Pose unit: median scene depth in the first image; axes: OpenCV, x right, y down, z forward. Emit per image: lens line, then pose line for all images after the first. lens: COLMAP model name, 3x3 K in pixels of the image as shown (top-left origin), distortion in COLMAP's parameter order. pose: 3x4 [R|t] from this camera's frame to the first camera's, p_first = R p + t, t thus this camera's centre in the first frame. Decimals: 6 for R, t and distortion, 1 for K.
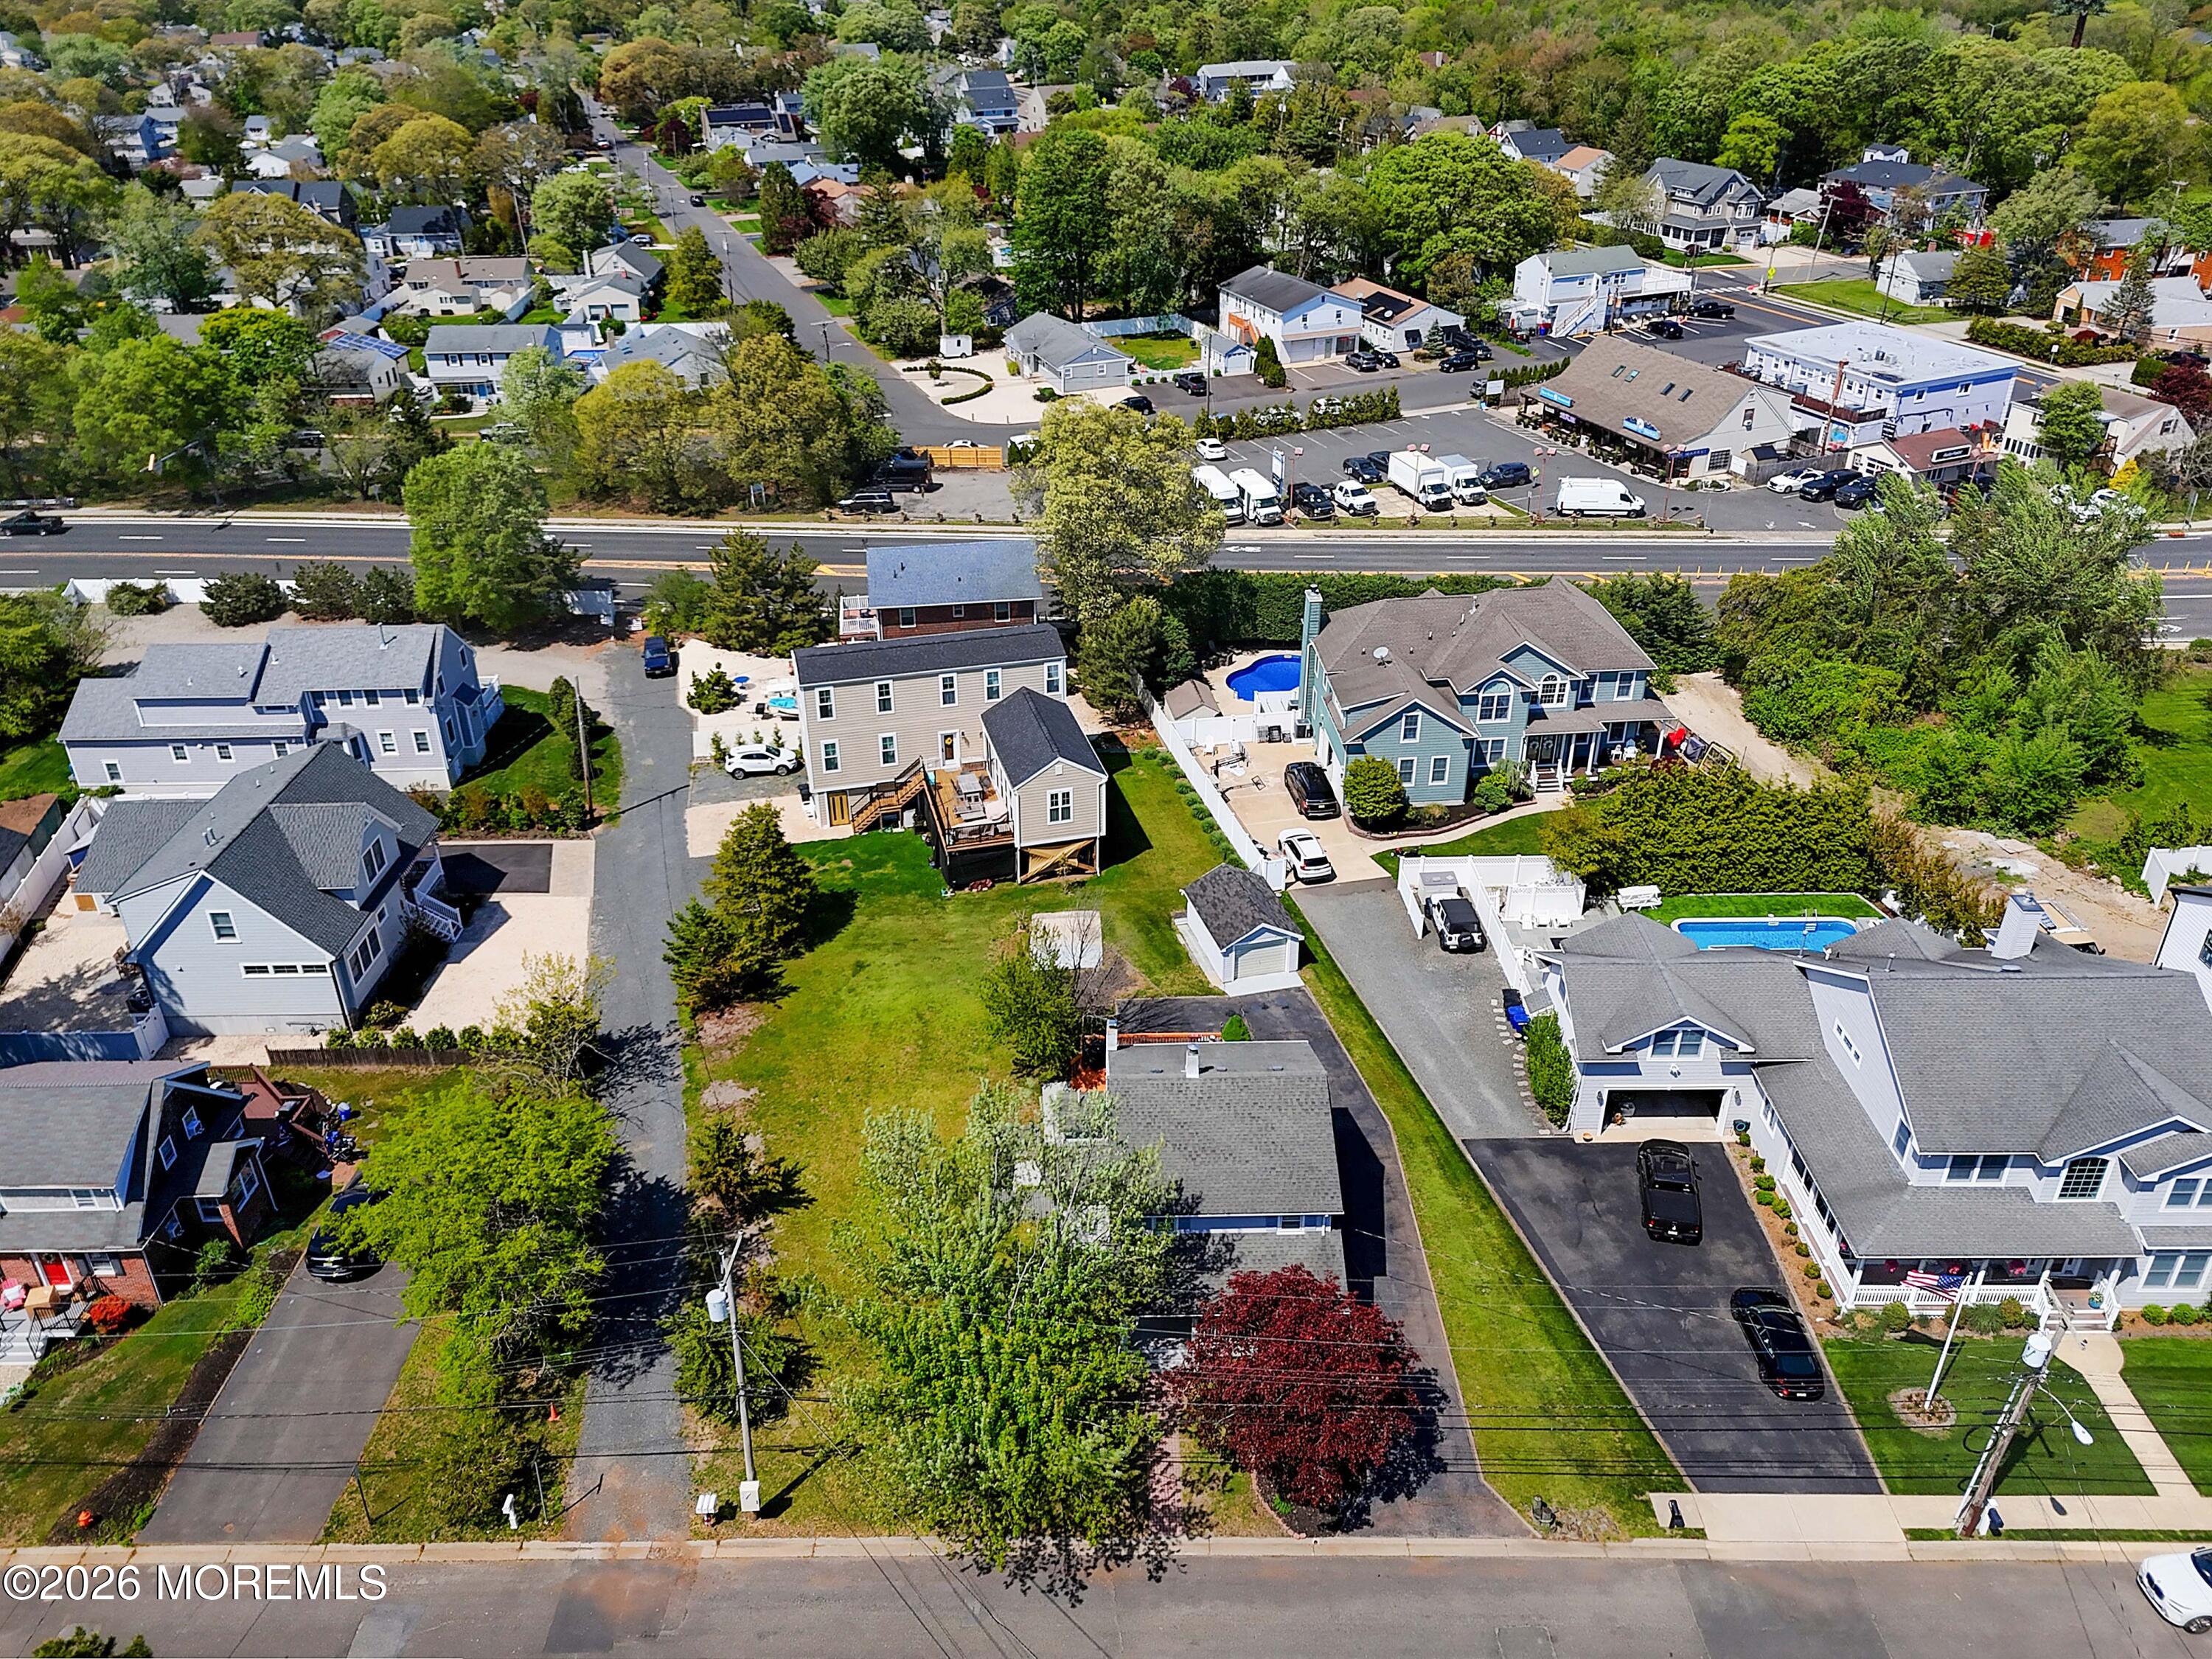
lens RADIAL K [[1627.8, 0, 1078.6], [0, 1627.8, 835.6], [0, 0, 1]] dist [0.061119, -0.052168]
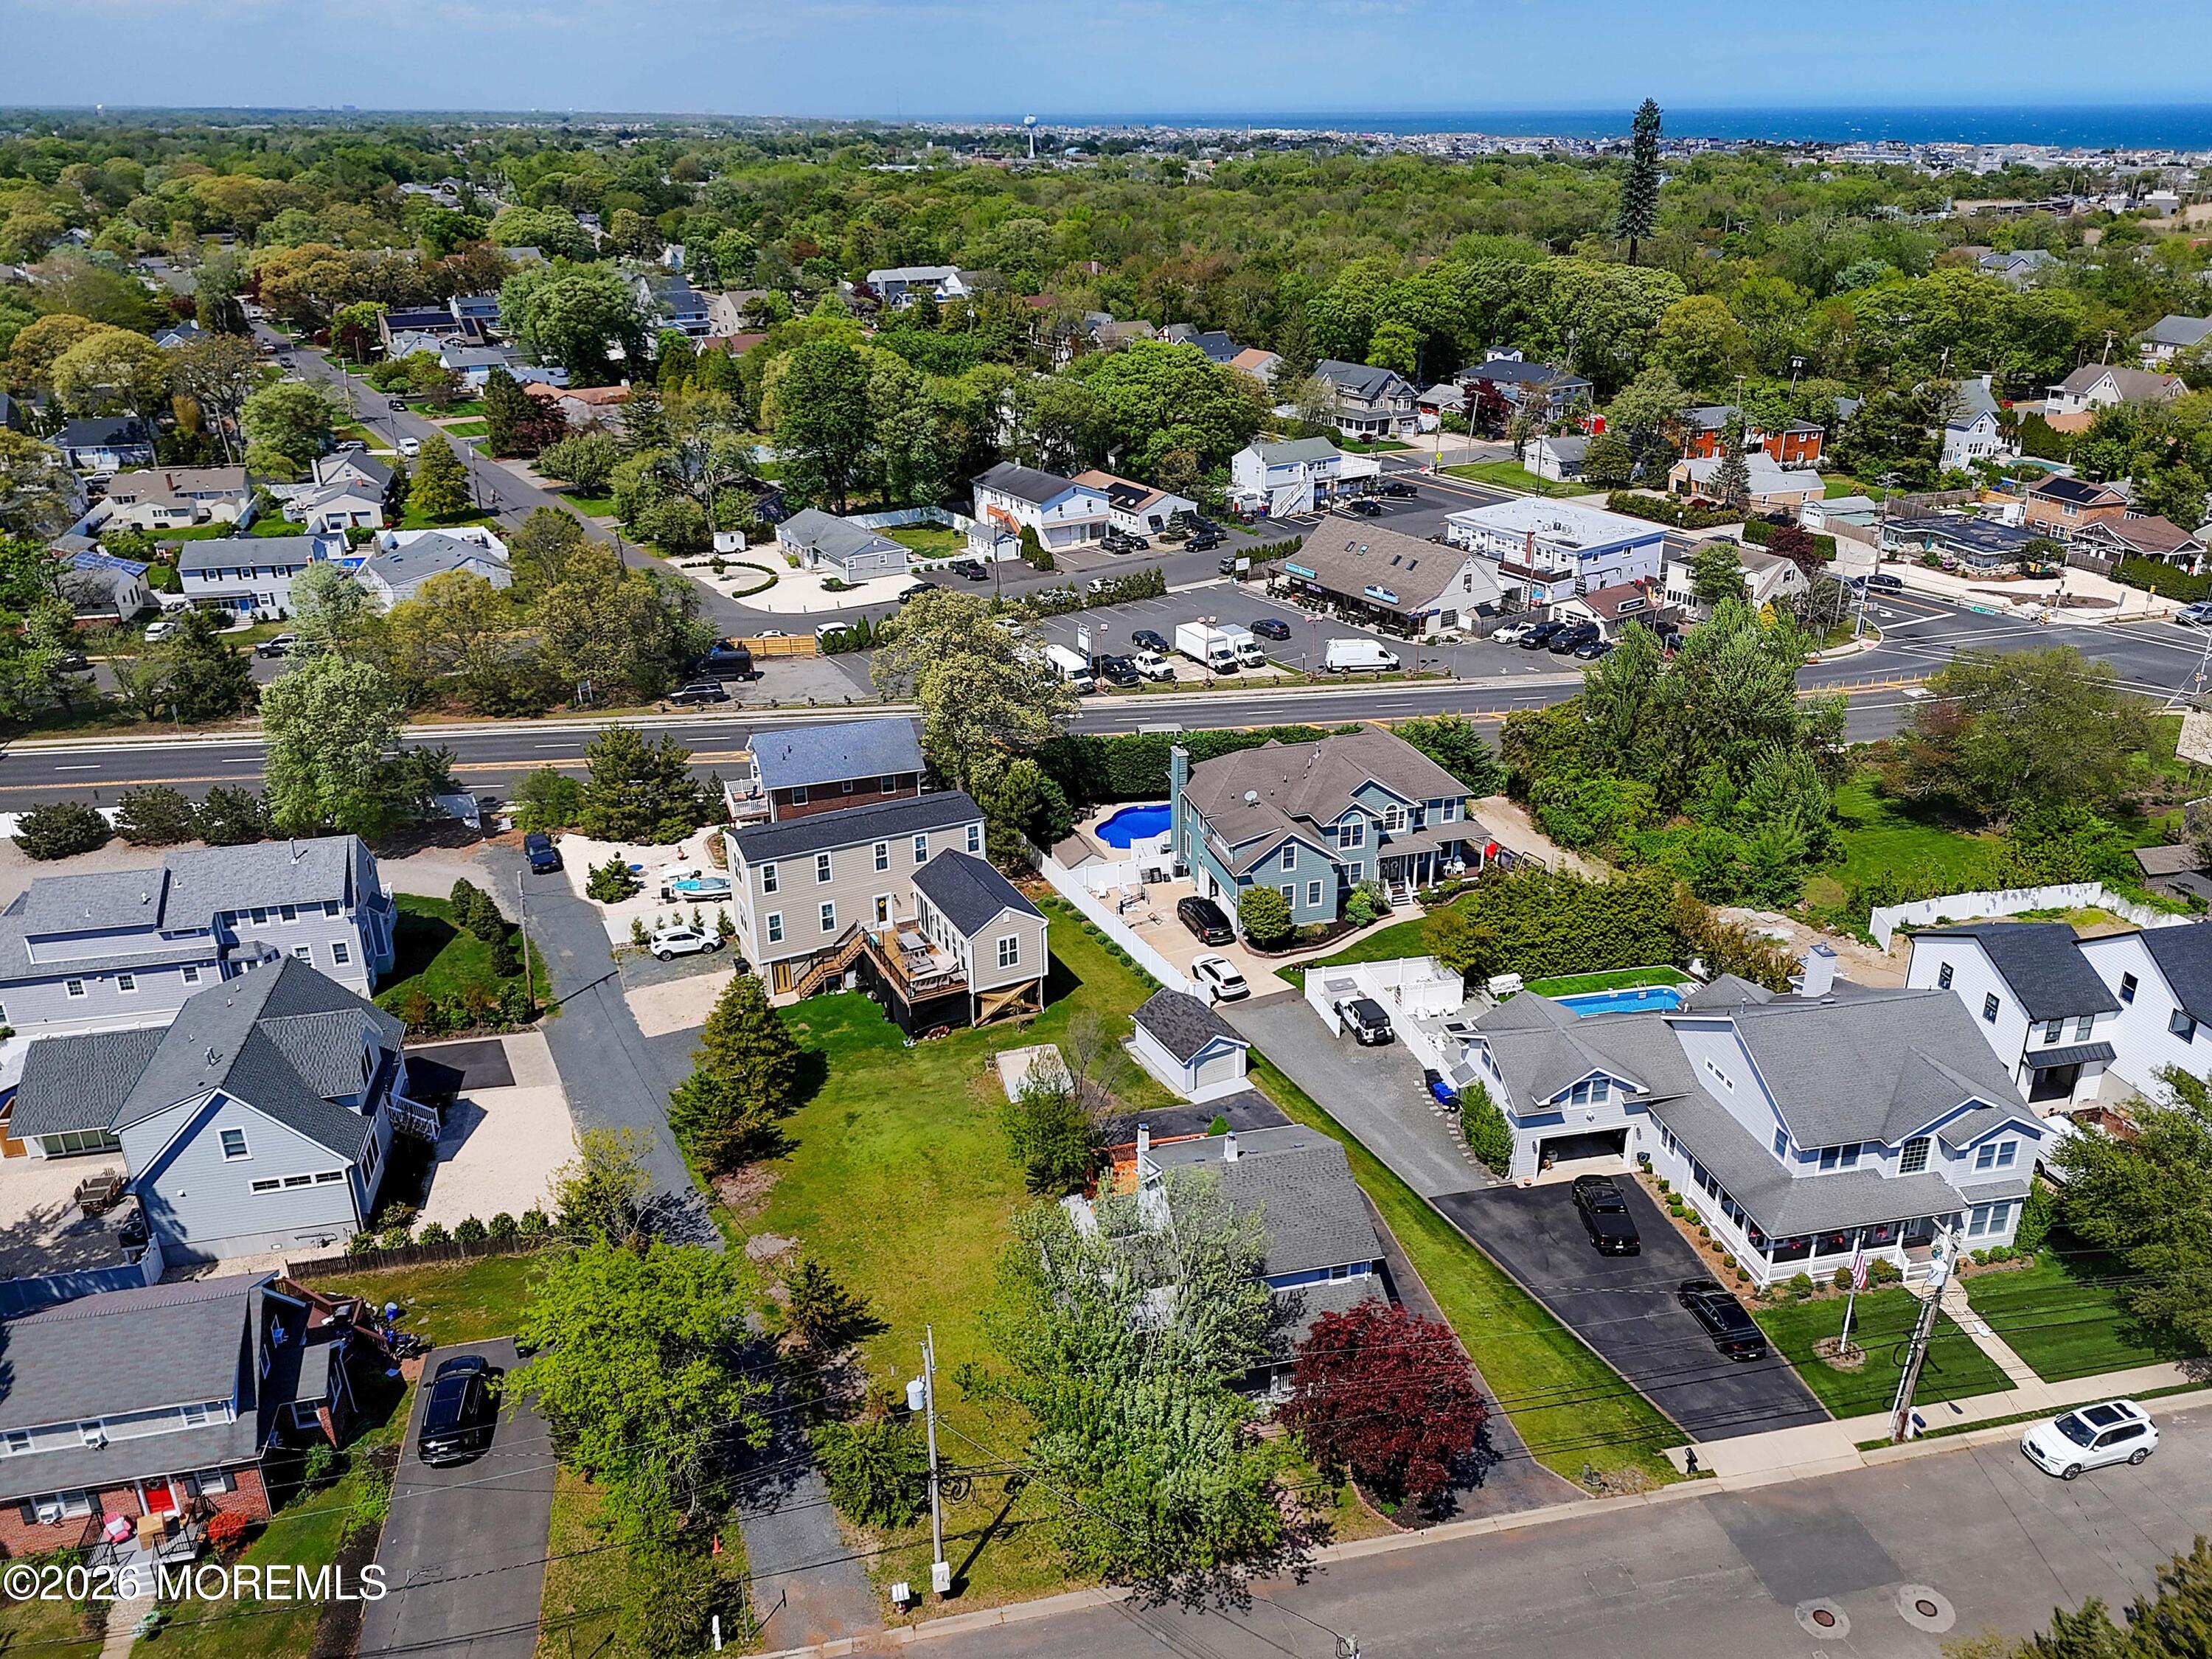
lens RADIAL K [[1644.7, 0, 1118.9], [0, 1644.7, 818.4], [0, 0, 1]] dist [0.083011, -0.084996]
pose [[0.972123, -0.073192, 0.222756, -0.159110], [0.098084, 0.989854, -0.102804, 0.012545], [-0.212971, 0.121786, 0.969439, -0.094798]]
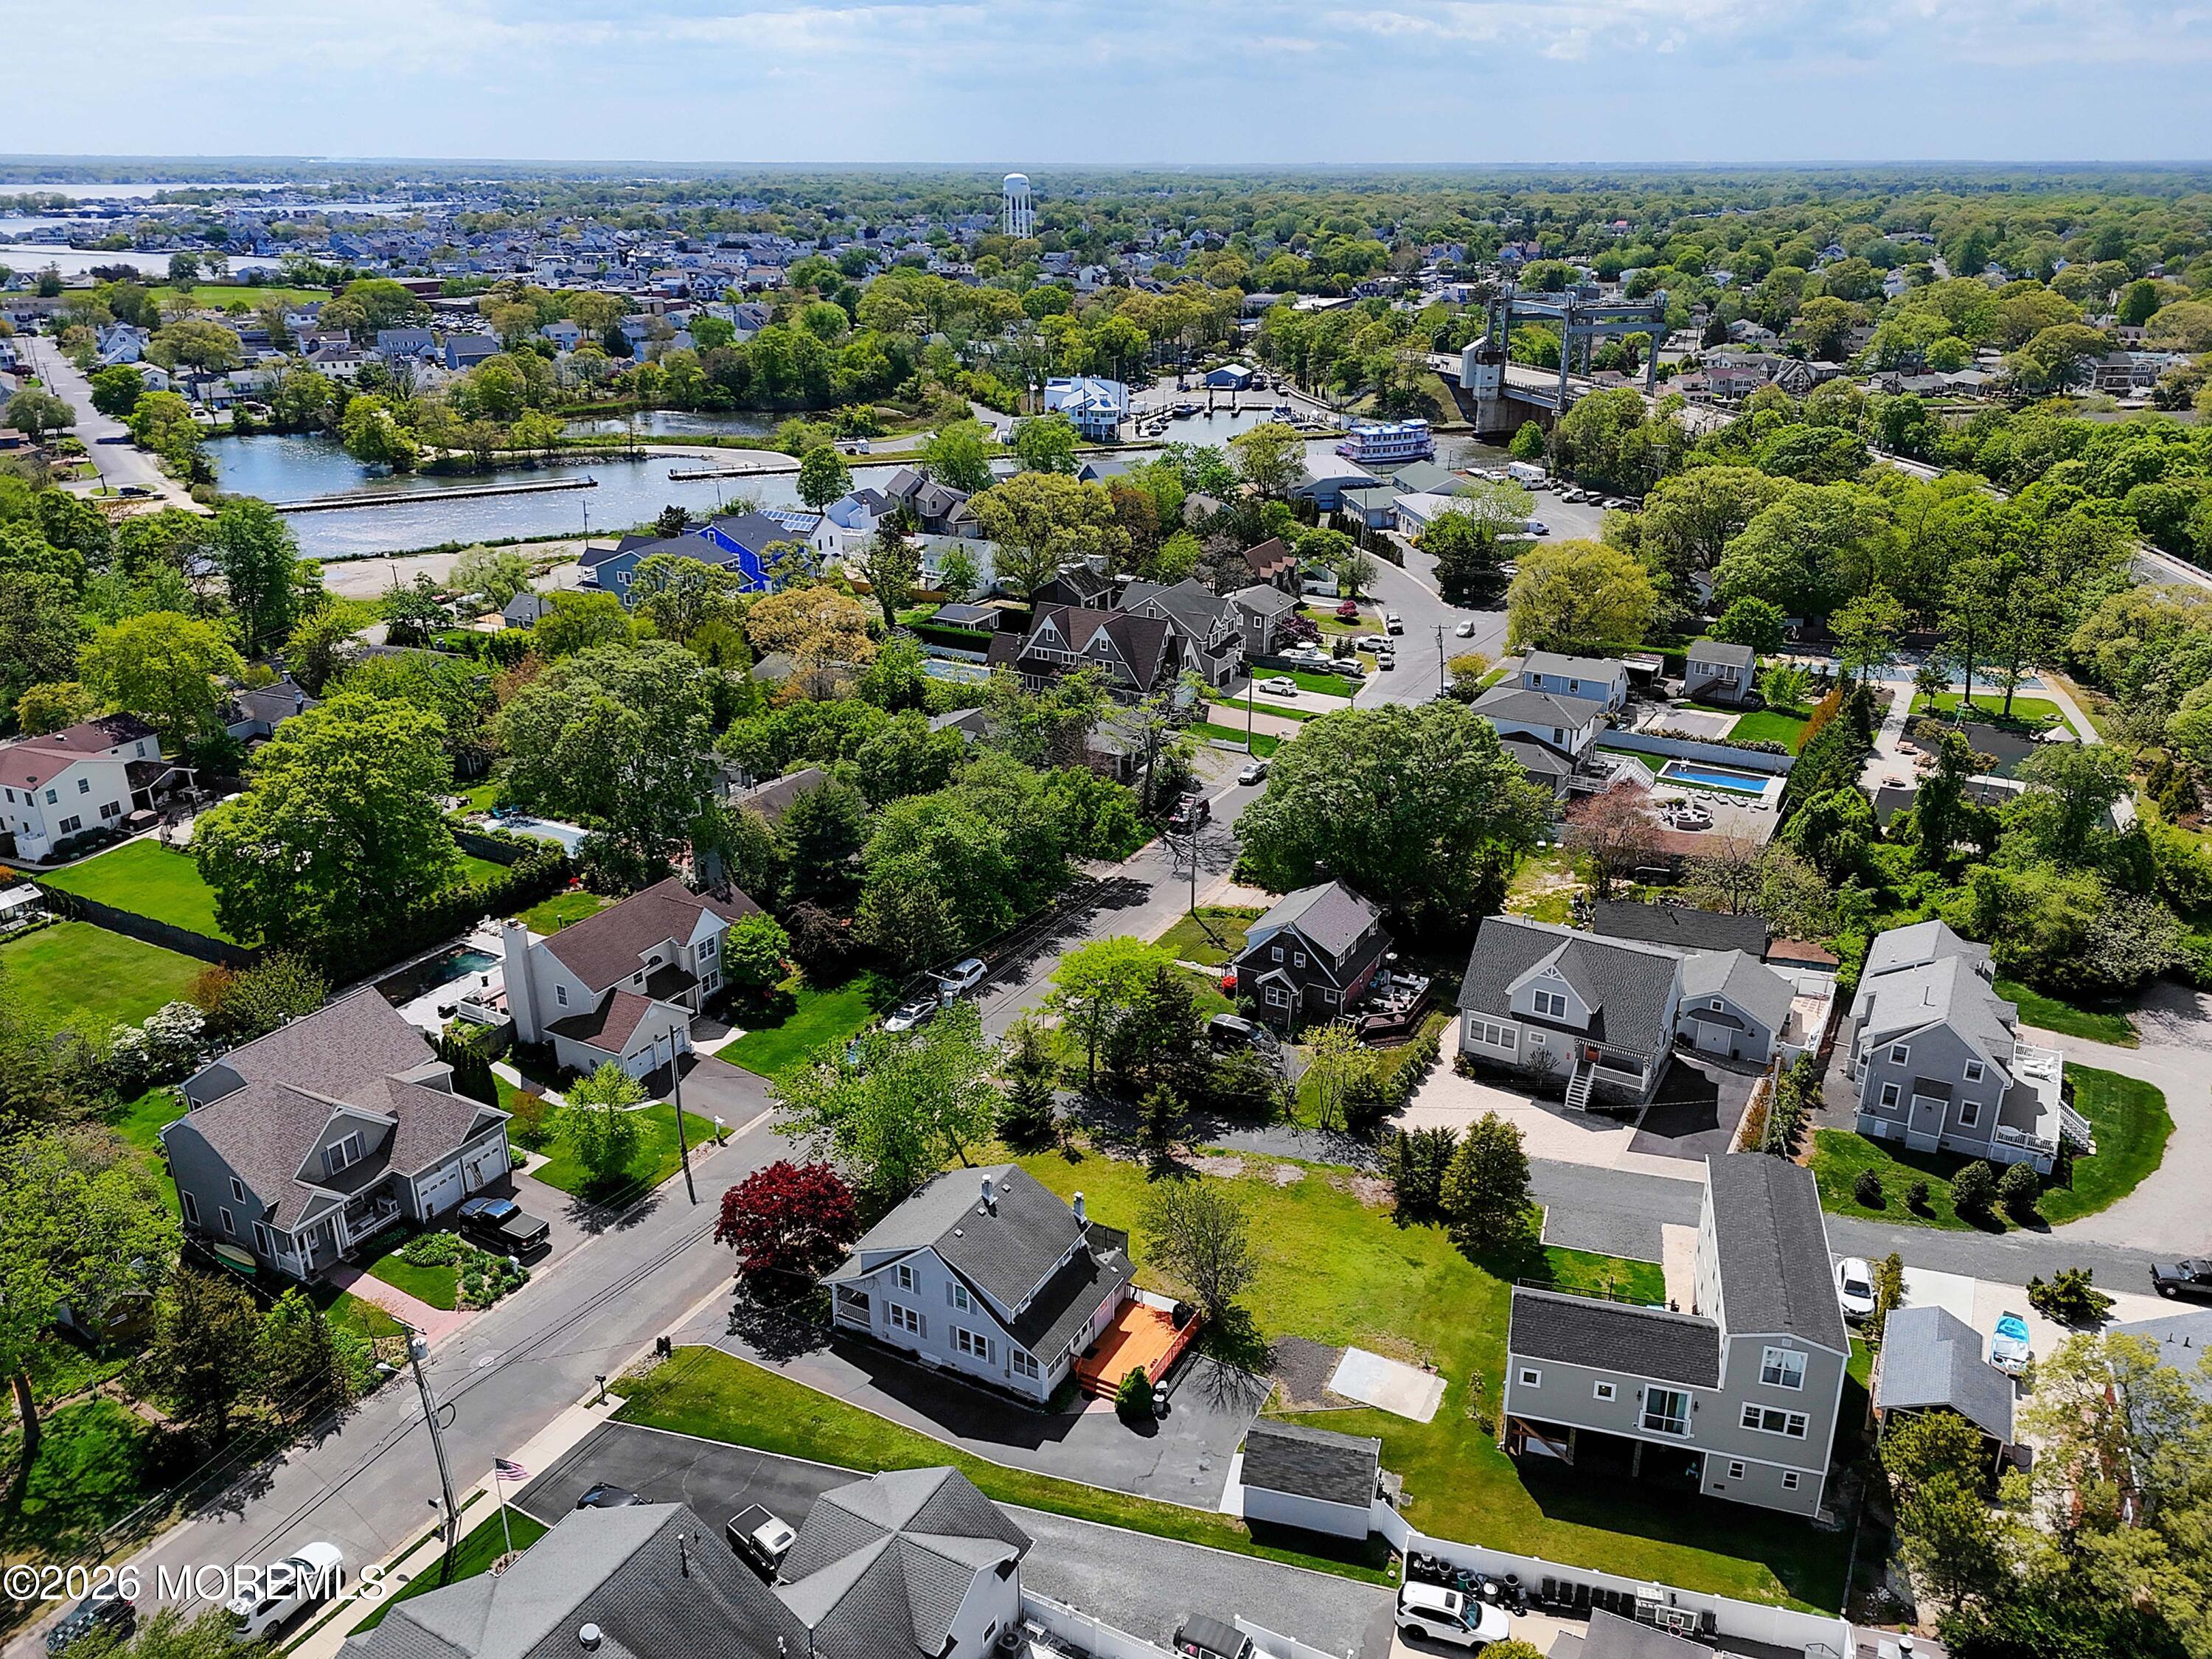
lens RADIAL K [[1697.6, 0, 1110.9], [0, 1697.6, 711.9], [0, 0, 1]] dist [0.064954, -0.069070]
pose [[-0.481507, 0.287691, -0.827880, 0.701915], [-0.421036, 0.752530, 0.506387, -0.601863], [0.768687, 0.592396, -0.241221, 0.746726]]
